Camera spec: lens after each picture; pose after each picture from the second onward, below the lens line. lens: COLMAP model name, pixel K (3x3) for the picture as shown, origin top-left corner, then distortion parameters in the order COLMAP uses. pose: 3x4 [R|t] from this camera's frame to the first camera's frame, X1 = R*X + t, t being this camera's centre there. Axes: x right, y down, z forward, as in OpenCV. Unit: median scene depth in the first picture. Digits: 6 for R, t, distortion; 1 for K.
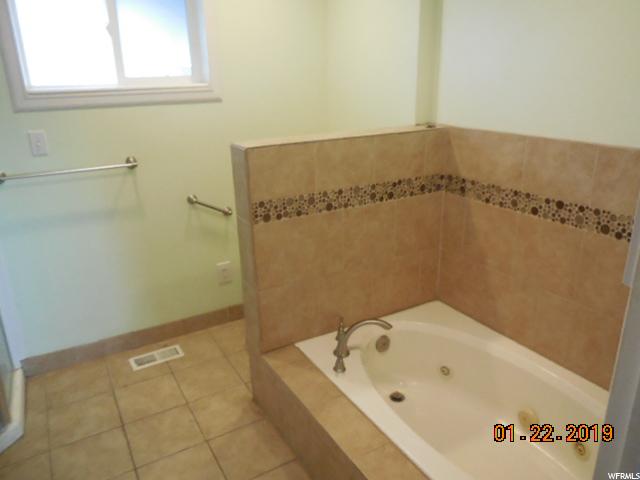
lens RADIAL K [[483.0, 0, 320.7], [0, 483.0, 241.2], [0, 0, 1]] dist [-0.006041, 0.001100]
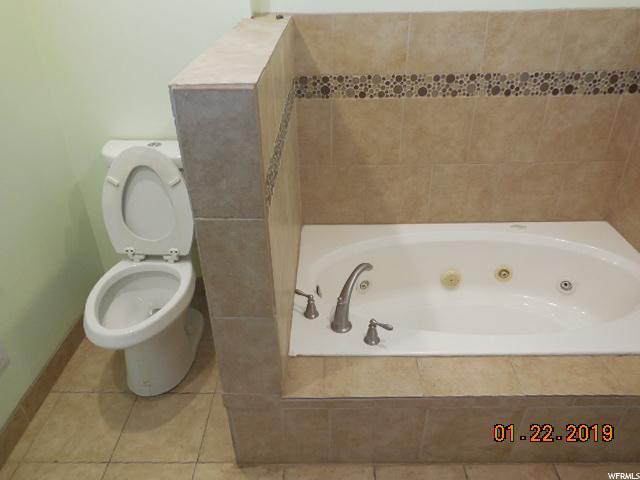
lens RADIAL K [[483.0, 0, 320.5], [0, 483.0, 239.3], [0, 0, 1]] dist [-0.006041, 0.001100]
pose [[0.514696, -0.429869, 0.741823, -0.548732], [0.293342, 0.901302, 0.318754, -0.171314], [-0.805629, 0.053547, 0.589995, 0.610616]]
